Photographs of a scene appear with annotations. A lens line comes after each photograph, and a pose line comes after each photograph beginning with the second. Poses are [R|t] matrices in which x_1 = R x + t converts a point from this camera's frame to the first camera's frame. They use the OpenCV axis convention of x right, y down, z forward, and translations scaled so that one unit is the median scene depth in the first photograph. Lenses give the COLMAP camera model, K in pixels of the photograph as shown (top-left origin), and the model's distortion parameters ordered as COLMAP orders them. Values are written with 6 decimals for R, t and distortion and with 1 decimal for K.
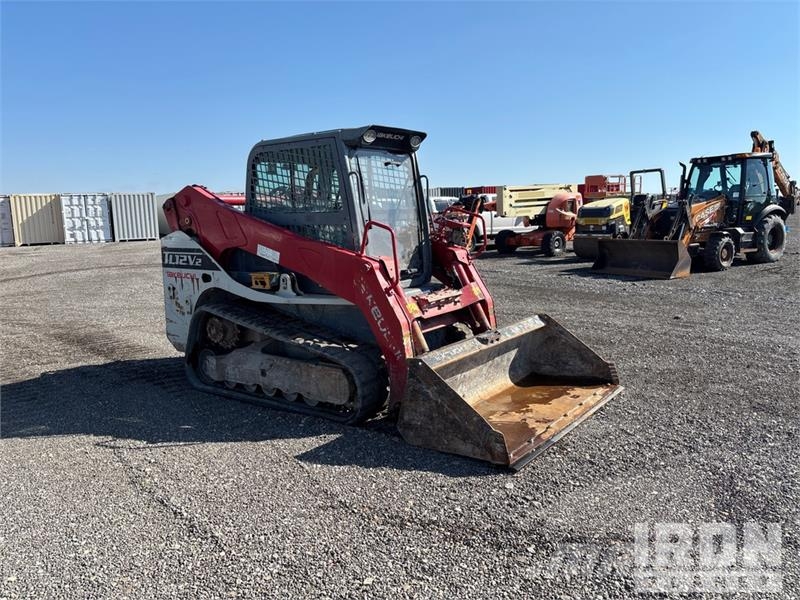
lens RADIAL K [[631.2, 0, 401.0], [0, 631.2, 298.9], [0, 0, 1]] dist [0.055384, -0.062396]
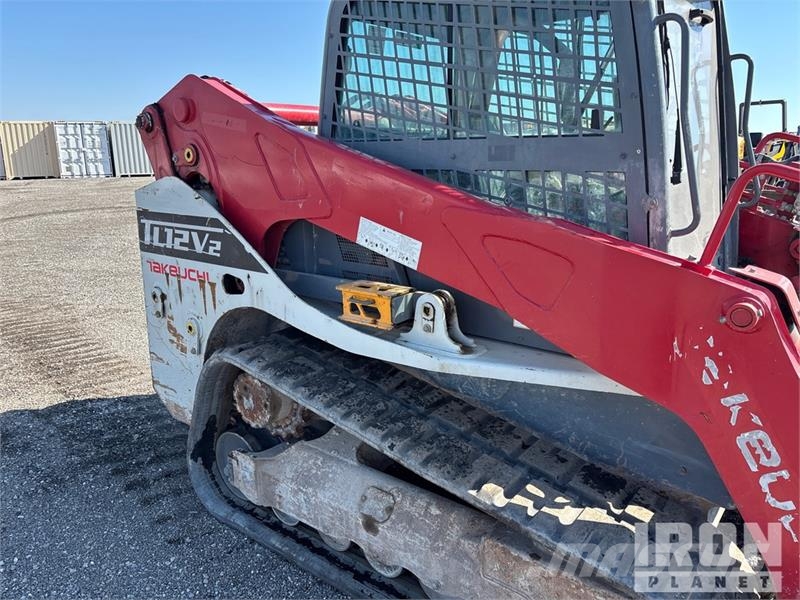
lens RADIAL K [[631.2, 0, 400.1], [0, 631.2, 302.5], [0, 0, 1]] dist [0.055384, -0.062396]
pose [[0.999650, 0.022988, -0.013117, -0.176008], [-0.021576, 0.994832, 0.099219, -0.065702], [0.015330, -0.098901, 0.994979, 0.535266]]
